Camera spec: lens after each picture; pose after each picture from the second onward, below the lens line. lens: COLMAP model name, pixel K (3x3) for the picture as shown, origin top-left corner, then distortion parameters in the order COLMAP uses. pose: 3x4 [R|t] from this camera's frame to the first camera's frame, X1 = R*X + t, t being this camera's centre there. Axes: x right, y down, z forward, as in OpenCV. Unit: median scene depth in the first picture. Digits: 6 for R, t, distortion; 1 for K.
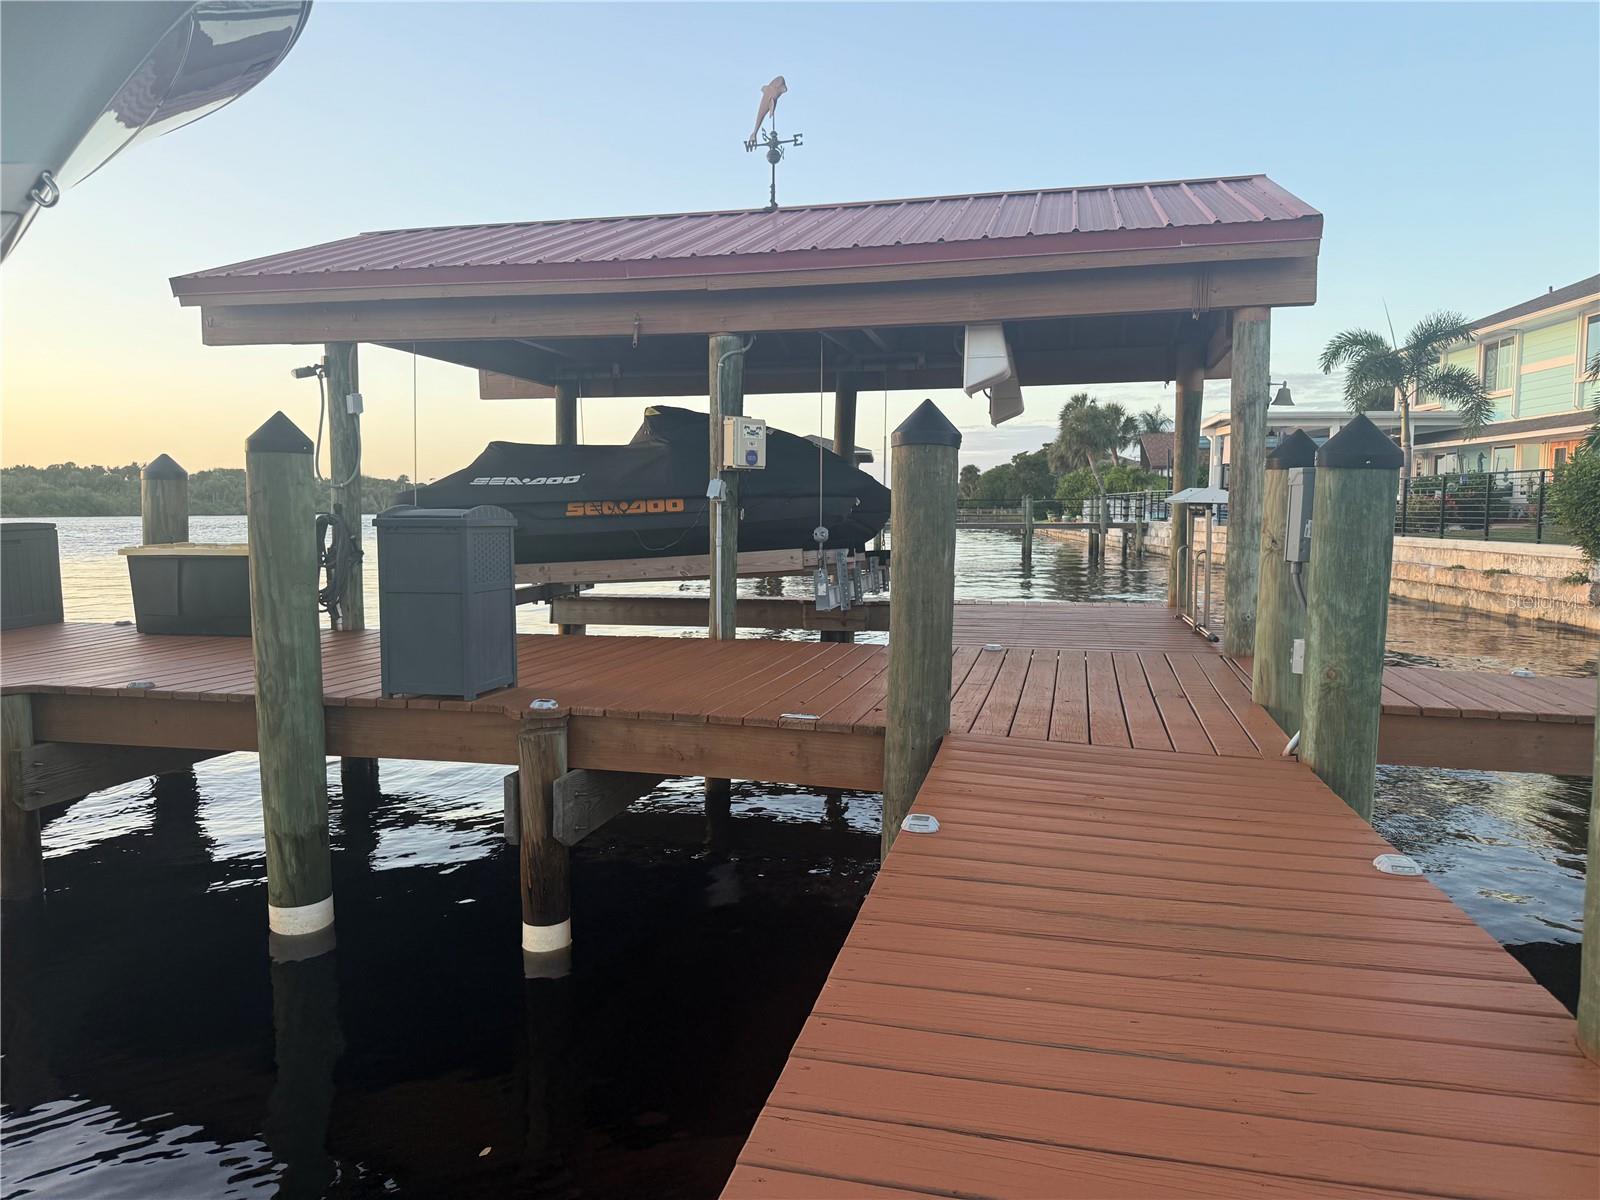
lens RADIAL K [[1115.4, 0, 796.1], [0, 1115.4, 608.0], [0, 0, 1]] dist [0.070334, -0.107632]
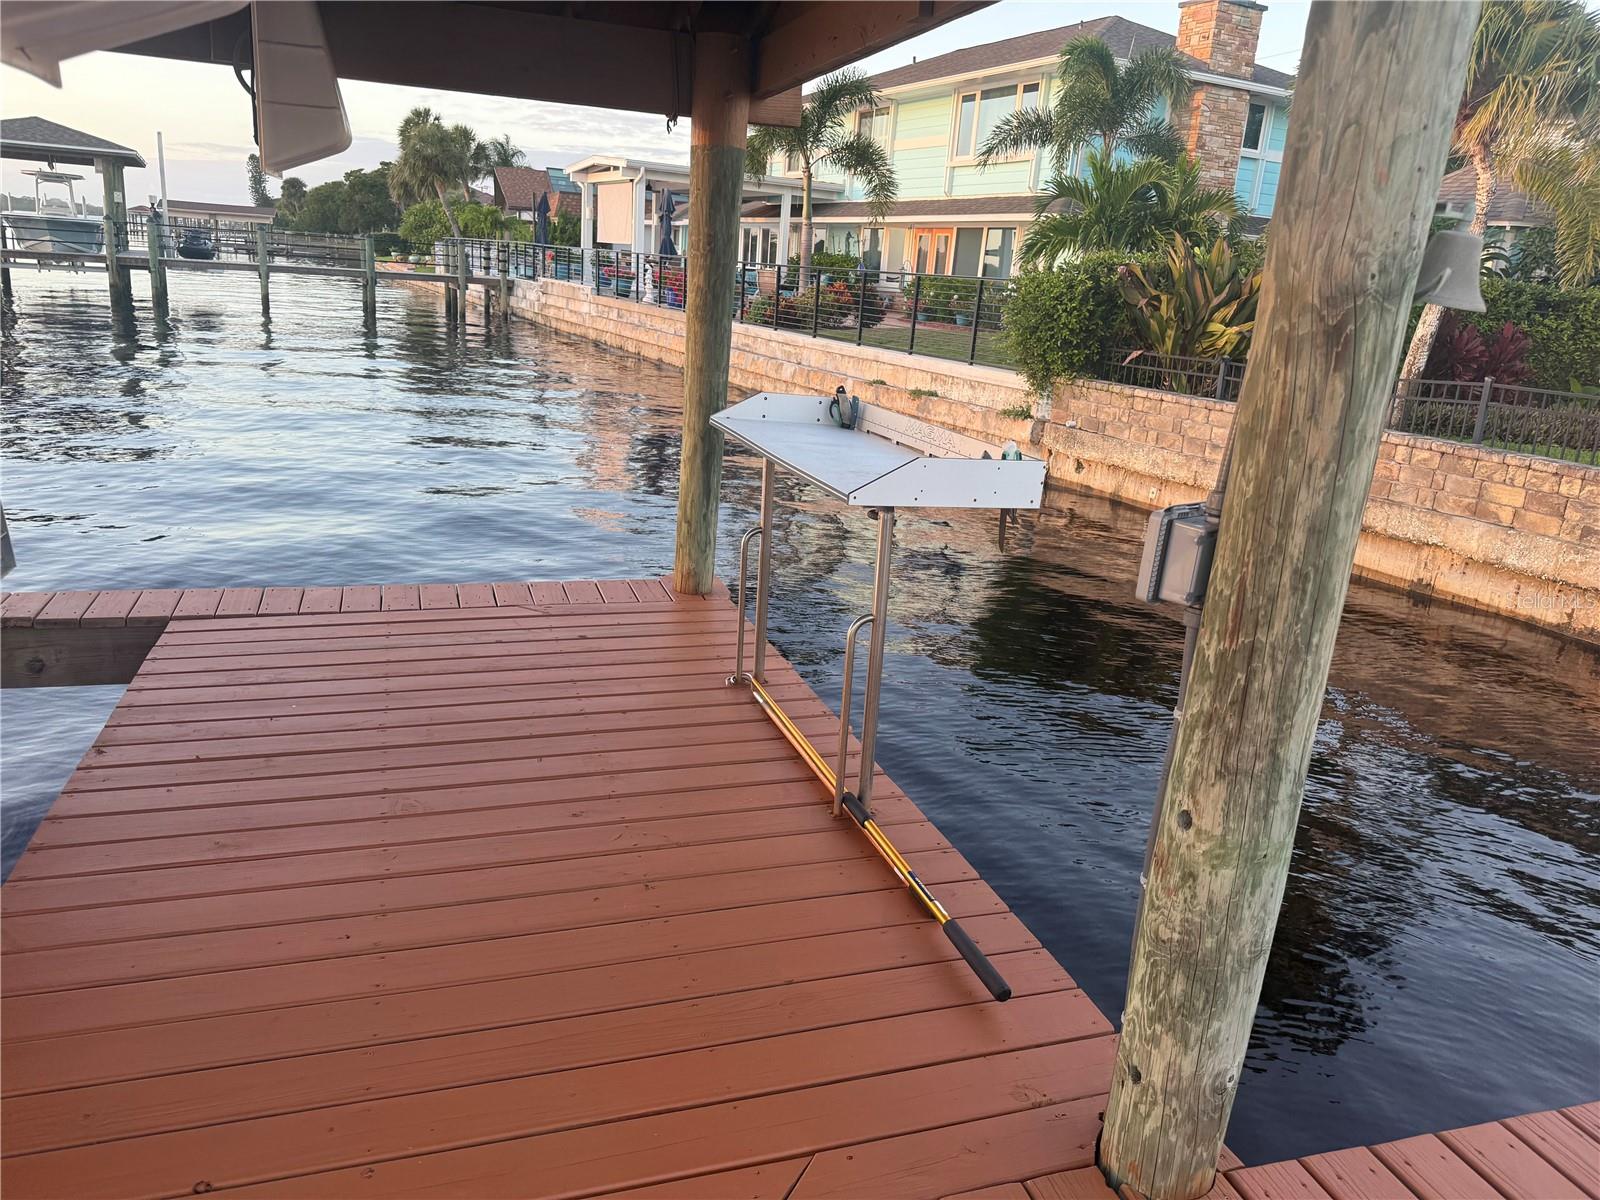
lens RADIAL K [[1115.4, 0, 796.1], [0, 1115.4, 608.0], [0, 0, 1]] dist [0.070334, -0.107632]
pose [[0.849994, -0.093710, 0.518391, 0.024412], [-0.024692, 0.975882, 0.216897, -0.021974], [-0.526214, -0.197162, 0.827180, 0.114034]]
